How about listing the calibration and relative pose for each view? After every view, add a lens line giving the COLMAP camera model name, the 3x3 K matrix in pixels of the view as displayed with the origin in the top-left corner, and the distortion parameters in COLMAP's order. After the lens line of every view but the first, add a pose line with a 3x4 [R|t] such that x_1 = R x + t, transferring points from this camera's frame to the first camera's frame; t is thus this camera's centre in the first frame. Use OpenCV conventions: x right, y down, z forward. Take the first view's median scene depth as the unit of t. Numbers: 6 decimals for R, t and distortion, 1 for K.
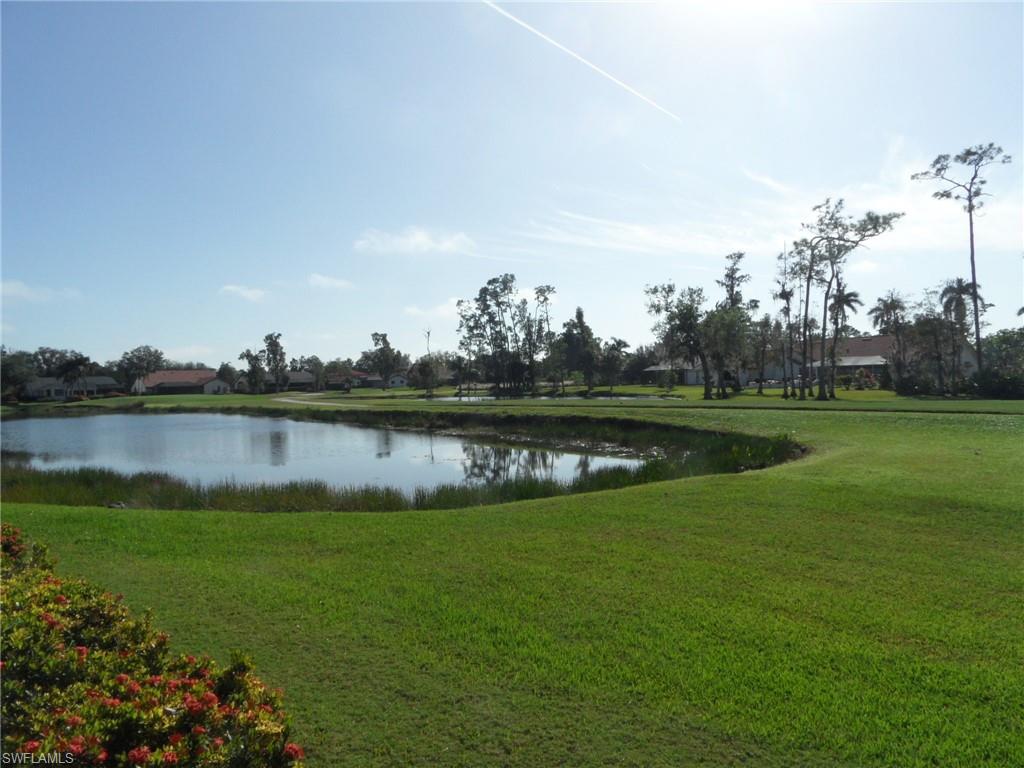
lens RADIAL K [[769.1, 0, 512.0], [0, 769.1, 384.0], [0, 0, 1]] dist [-0.006288, 0.007343]
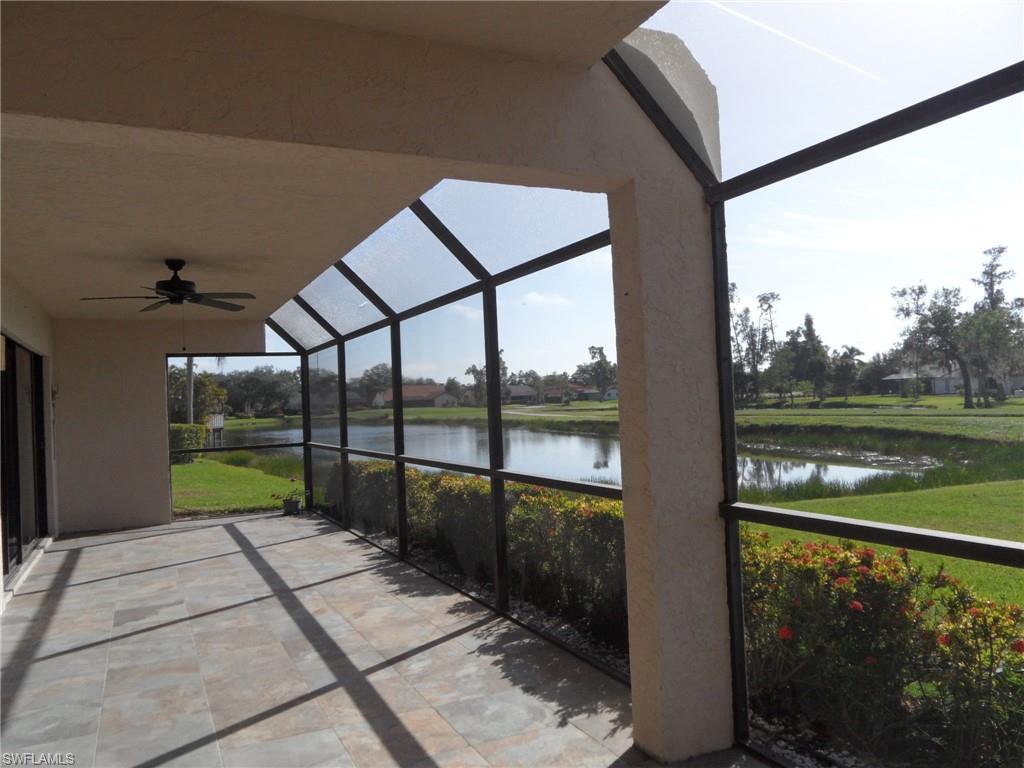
lens RADIAL K [[769.1, 0, 512.0], [0, 769.1, 384.0], [0, 0, 1]] dist [-0.006288, 0.007343]
pose [[0.963258, -0.012439, -0.268290, -0.010853], [0.007899, 0.999807, -0.017994, 0.001130], [0.268462, 0.015213, 0.963170, -0.012698]]
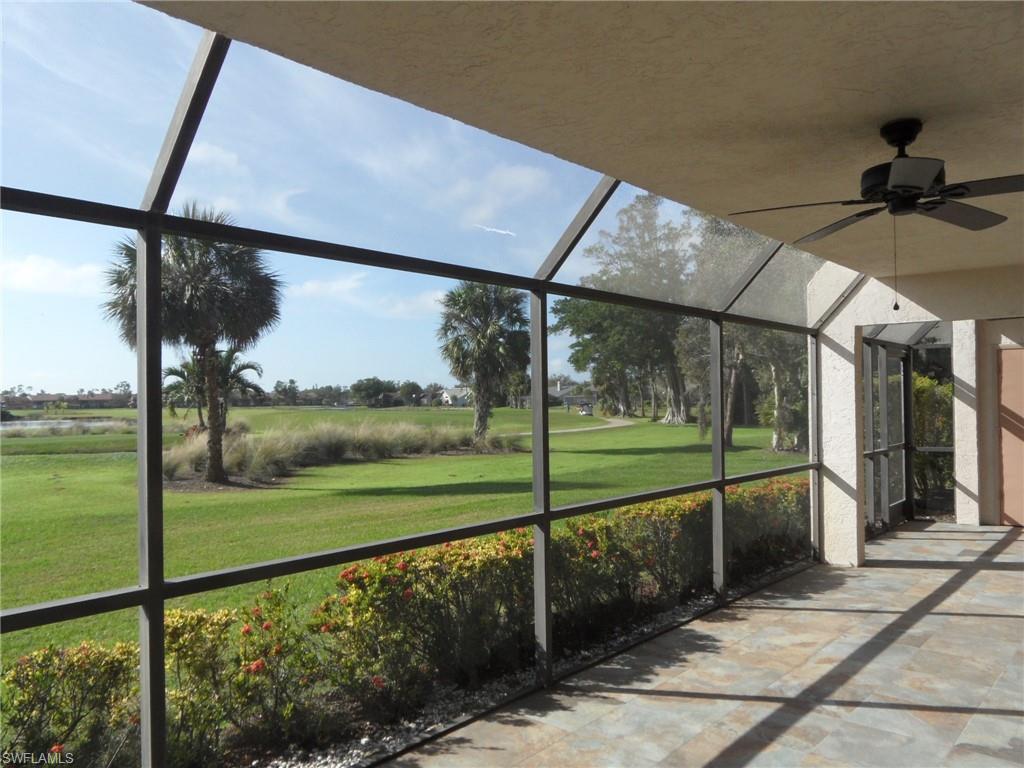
lens RADIAL K [[769.1, 0, 512.0], [0, 769.1, 384.0], [0, 0, 1]] dist [-0.006288, 0.007343]
pose [[-0.125982, 0.056562, 0.990419, -0.588187], [0.022540, 0.998279, -0.054144, 0.003970], [-0.991776, 0.015502, -0.127040, 0.572897]]
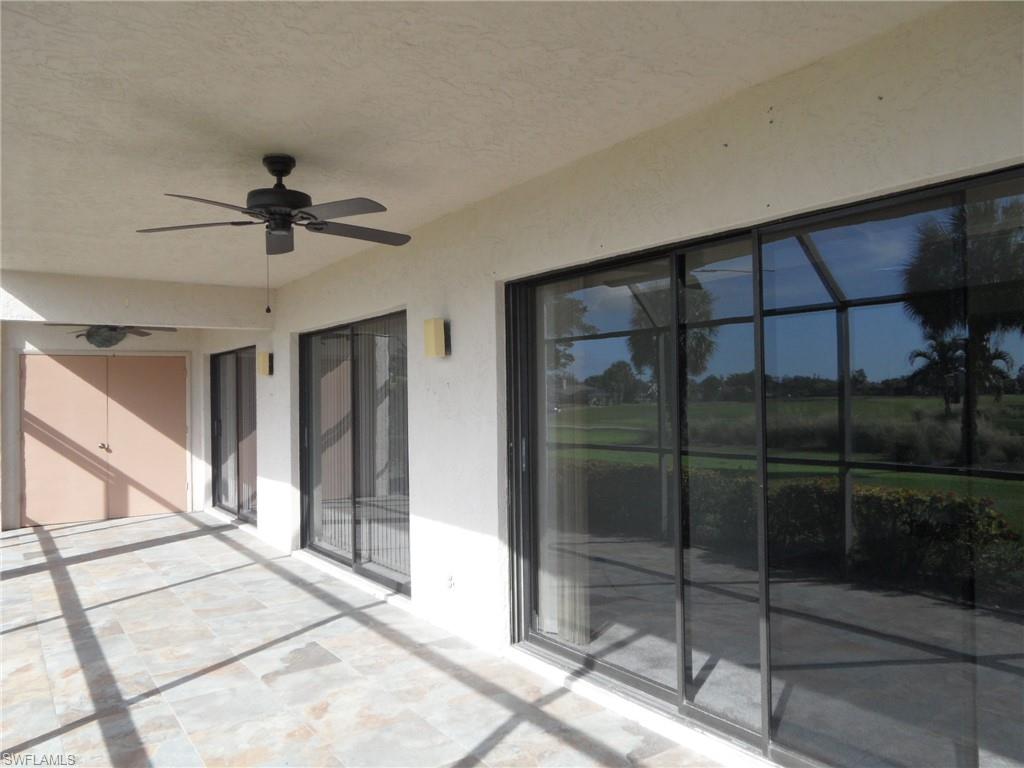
lens RADIAL K [[769.1, 0, 512.0], [0, 769.1, 384.0], [0, 0, 1]] dist [-0.006288, 0.007343]
pose [[-0.991080, 0.053034, 0.122261, -0.481827], [0.051702, 0.998564, -0.014047, 0.005040], [-0.122830, -0.007601, -0.992399, 0.700133]]
